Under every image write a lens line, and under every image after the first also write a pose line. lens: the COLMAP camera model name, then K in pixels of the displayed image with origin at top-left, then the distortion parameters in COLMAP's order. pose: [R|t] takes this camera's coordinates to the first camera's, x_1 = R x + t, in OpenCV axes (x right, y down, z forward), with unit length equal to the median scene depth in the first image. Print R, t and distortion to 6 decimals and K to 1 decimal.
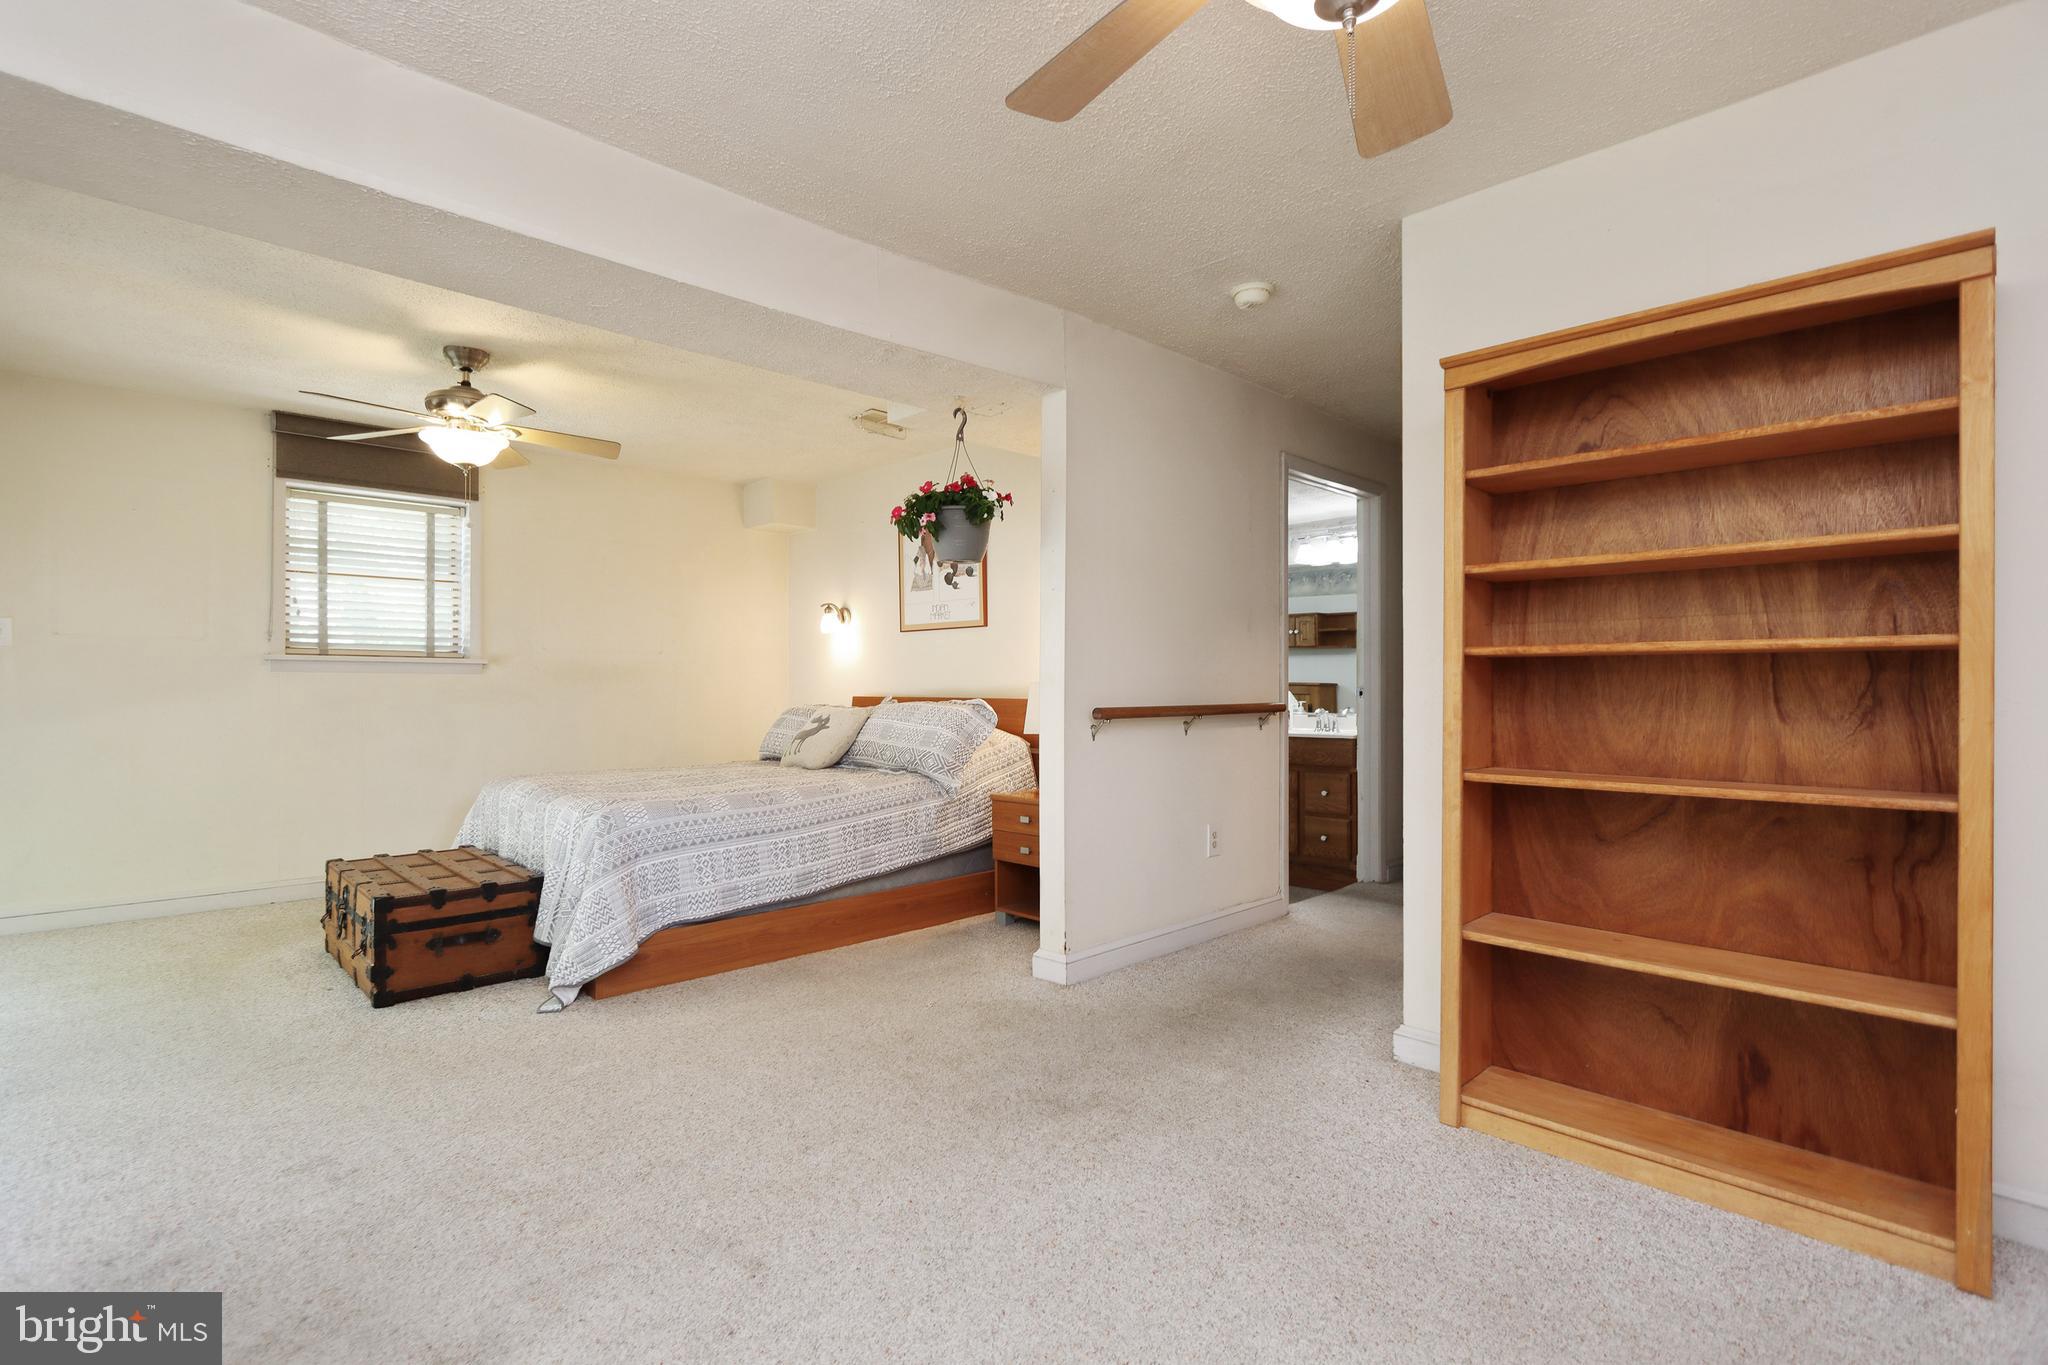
lens RADIAL K [[980.6, 0, 1018.6], [0, 980.6, 680.4], [0, 0, 1]] dist [-0.009733, 0.000350]
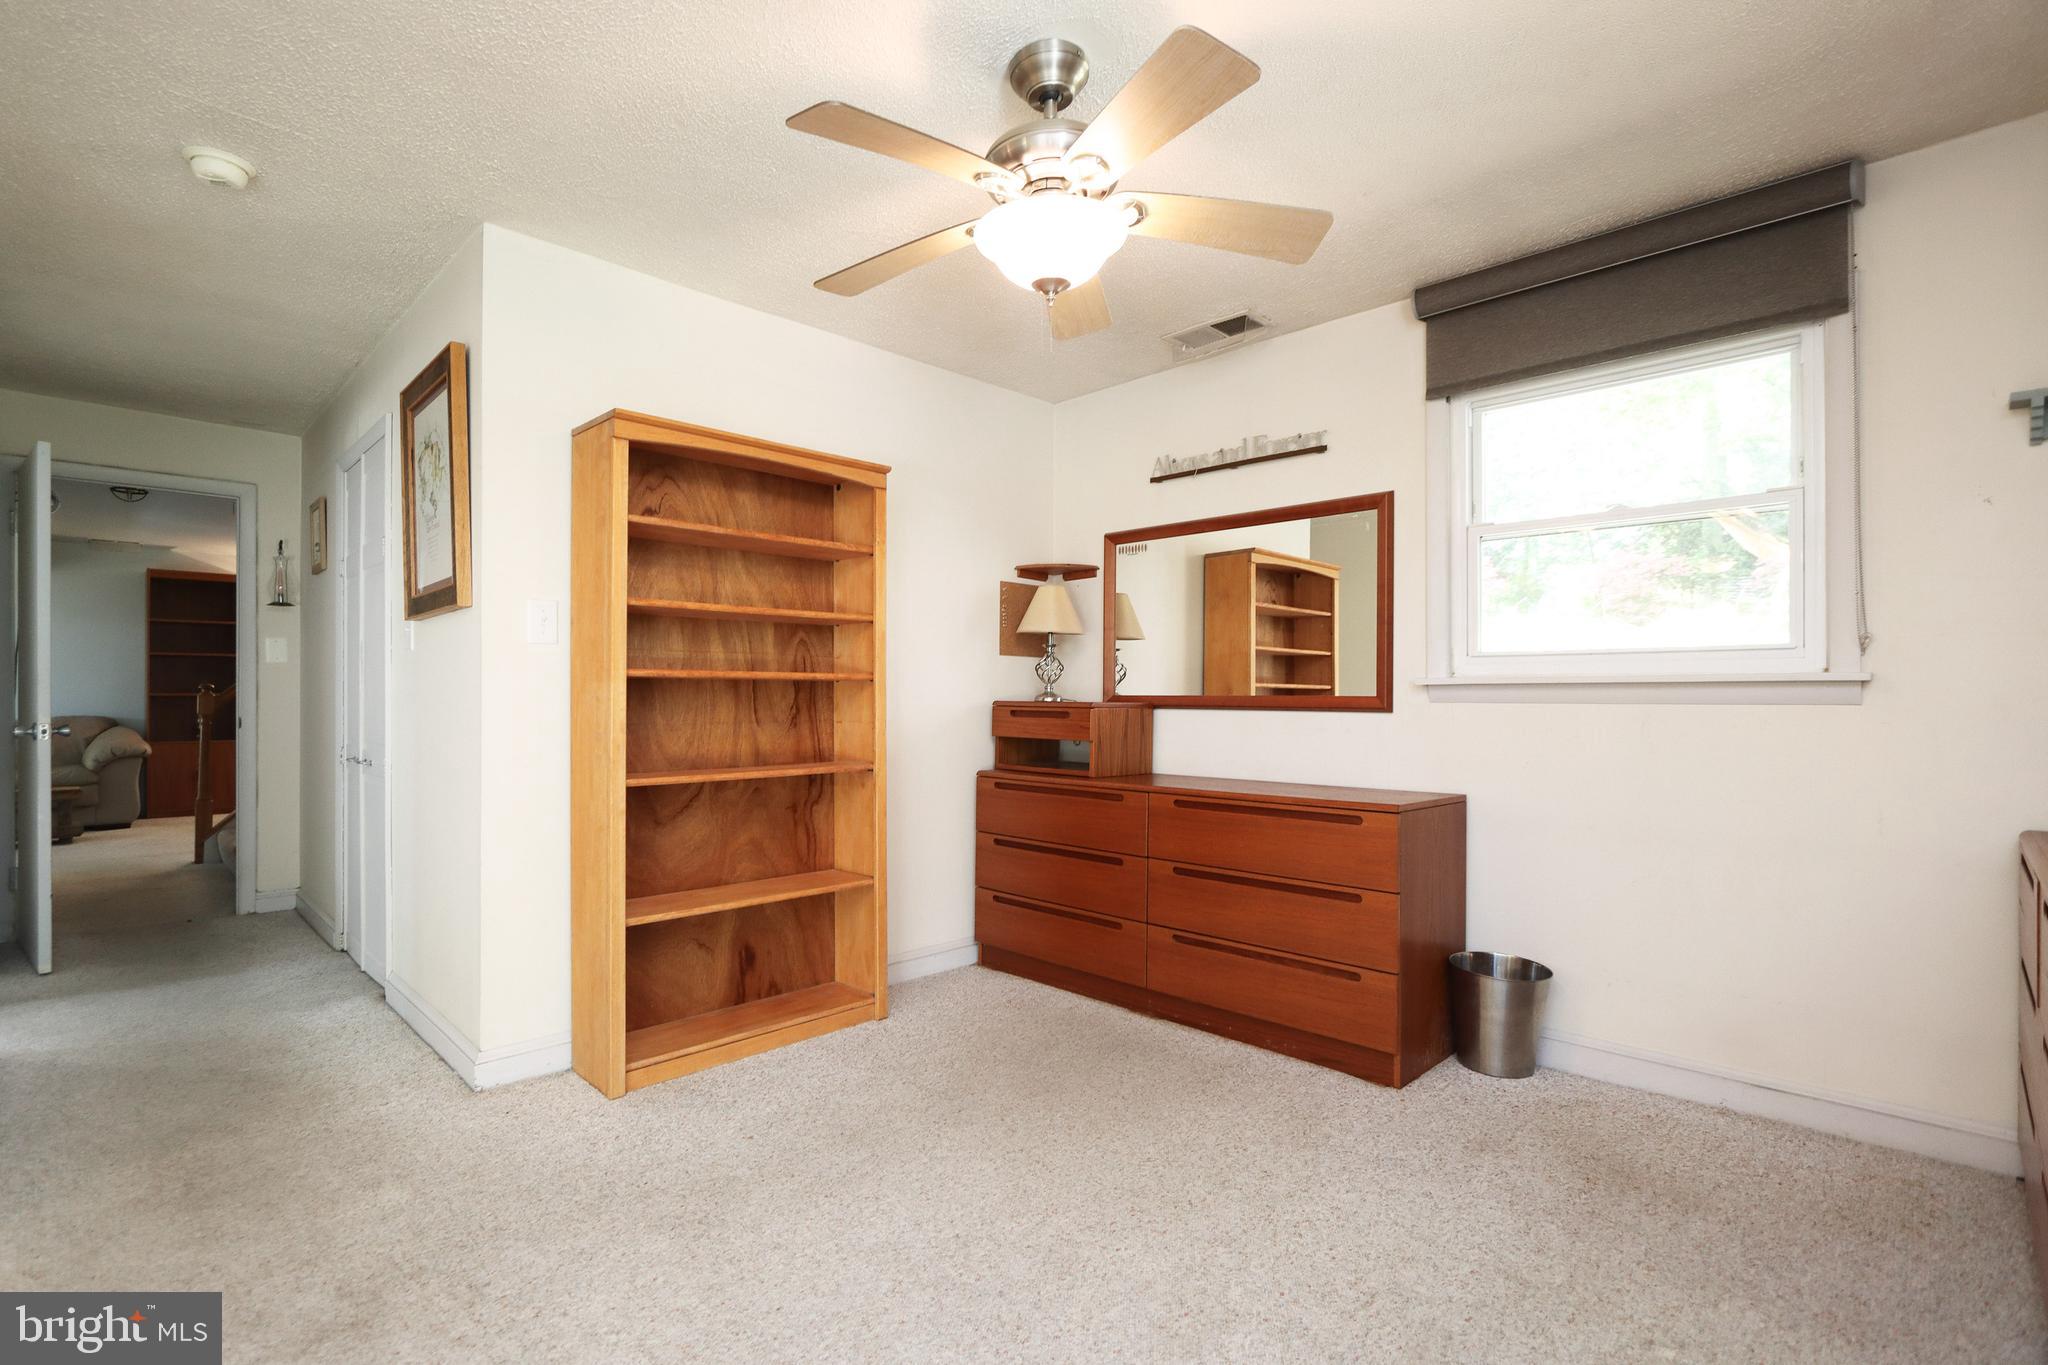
lens RADIAL K [[950.8, 0, 998.9], [0, 950.8, 693.0], [0, 0, 1]] dist [-0.007960, -0.000323]
pose [[-0.022348, 0.001167, 0.999750, -0.685377], [-0.005813, 0.999982, -0.001297, -0.007865], [-0.999733, -0.005840, -0.022341, 0.622275]]
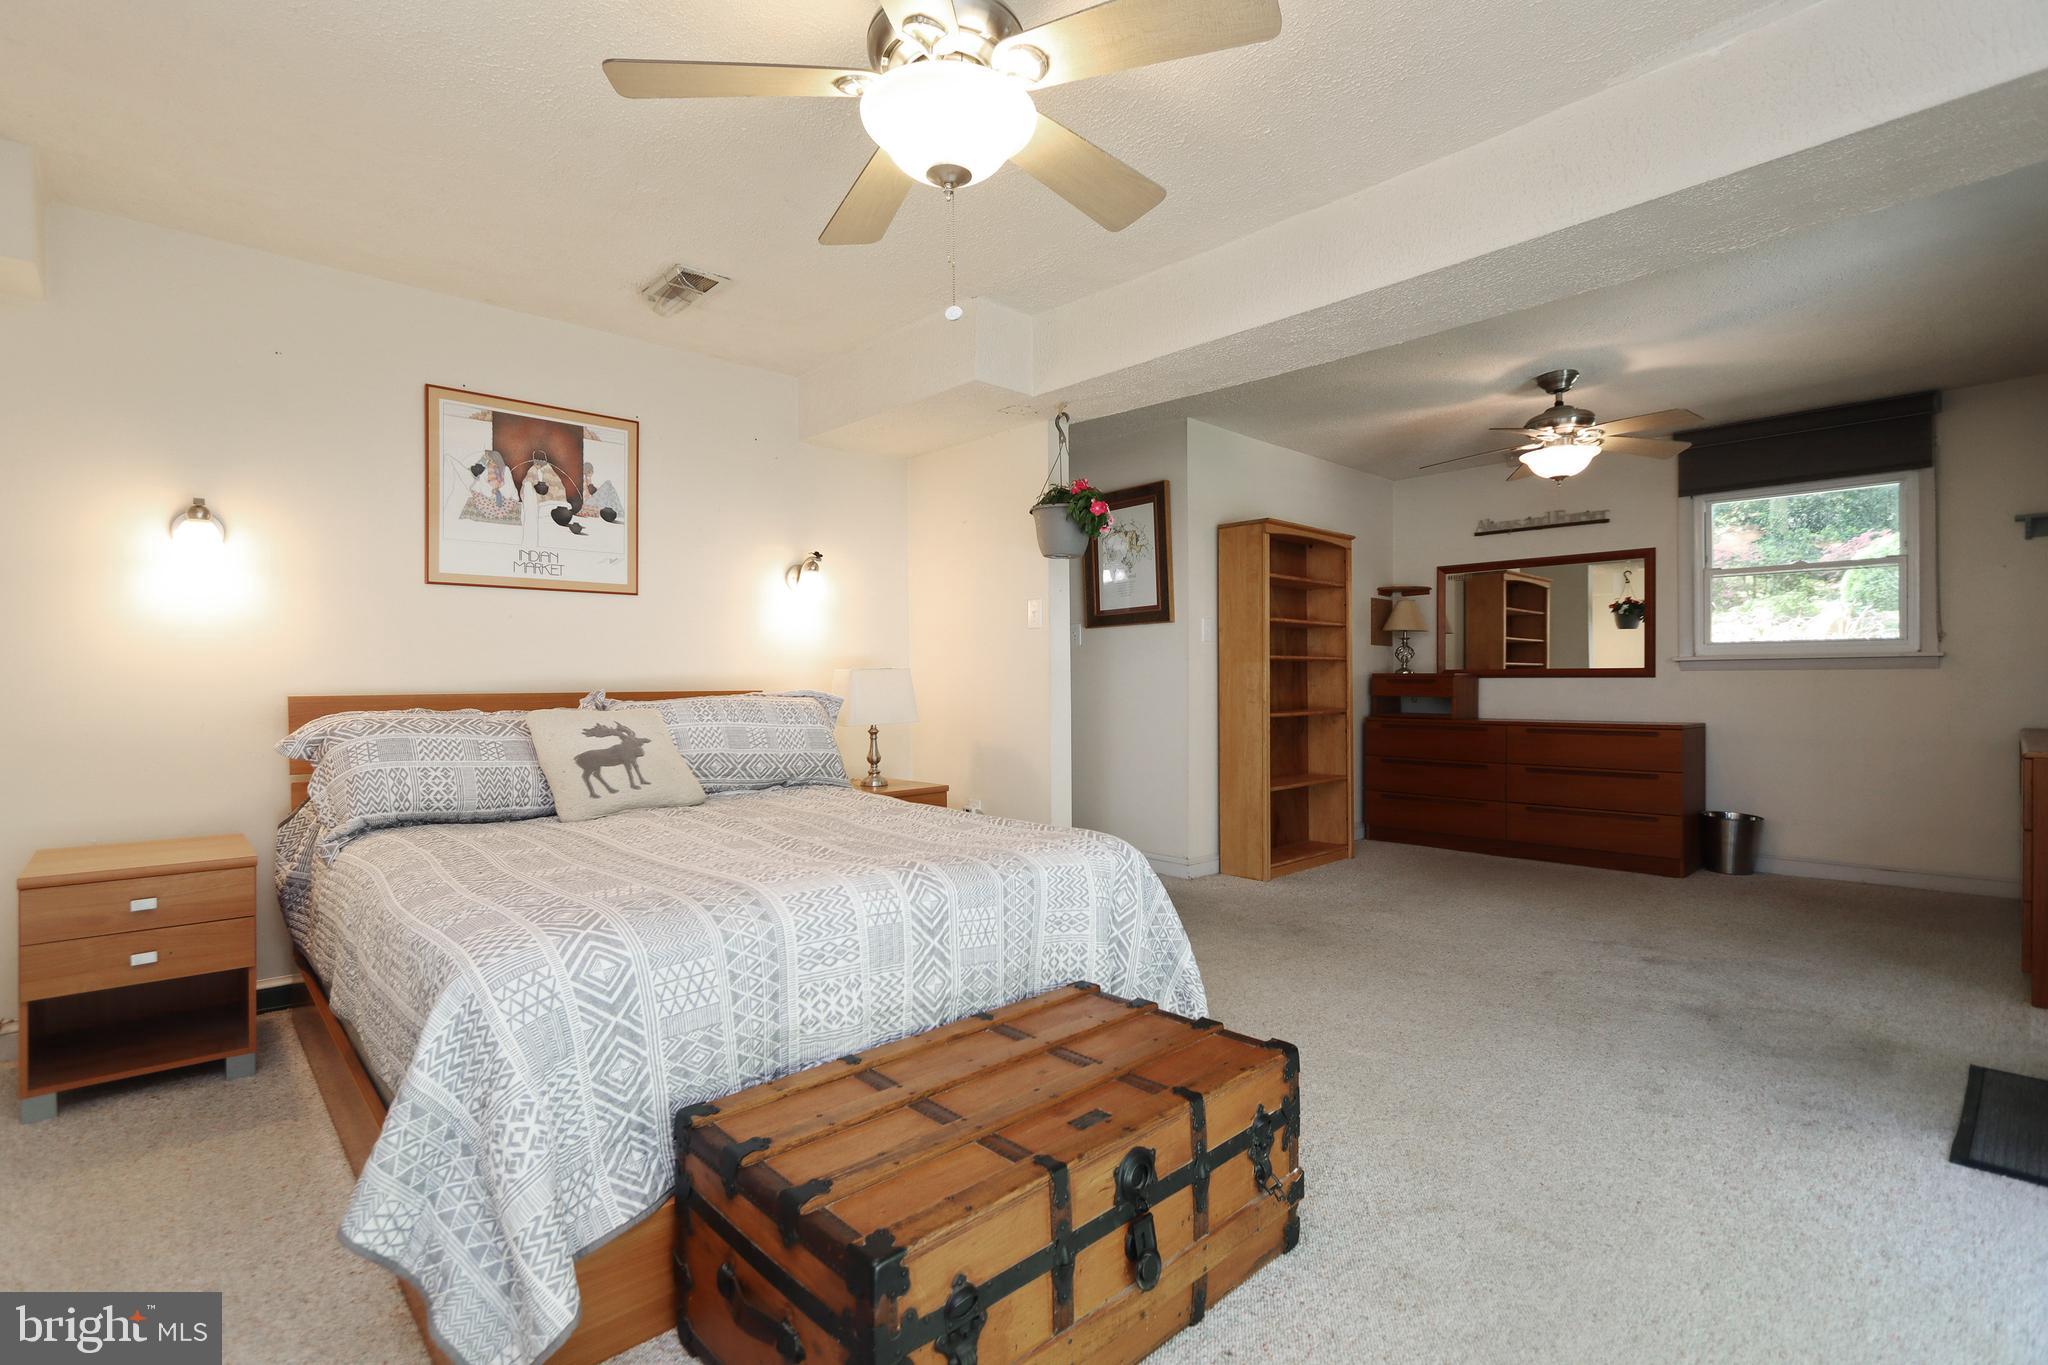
lens RADIAL K [[943.0, 0, 1018.2], [0, 943.0, 681.3], [0, 0, 1]] dist [-0.003047, 0.000019]
pose [[-0.000606, -0.002271, 0.999997, -1.692308], [0.001825, 0.999996, 0.002272, 0.018223], [-0.999998, 0.001827, -0.000602, 1.635661]]
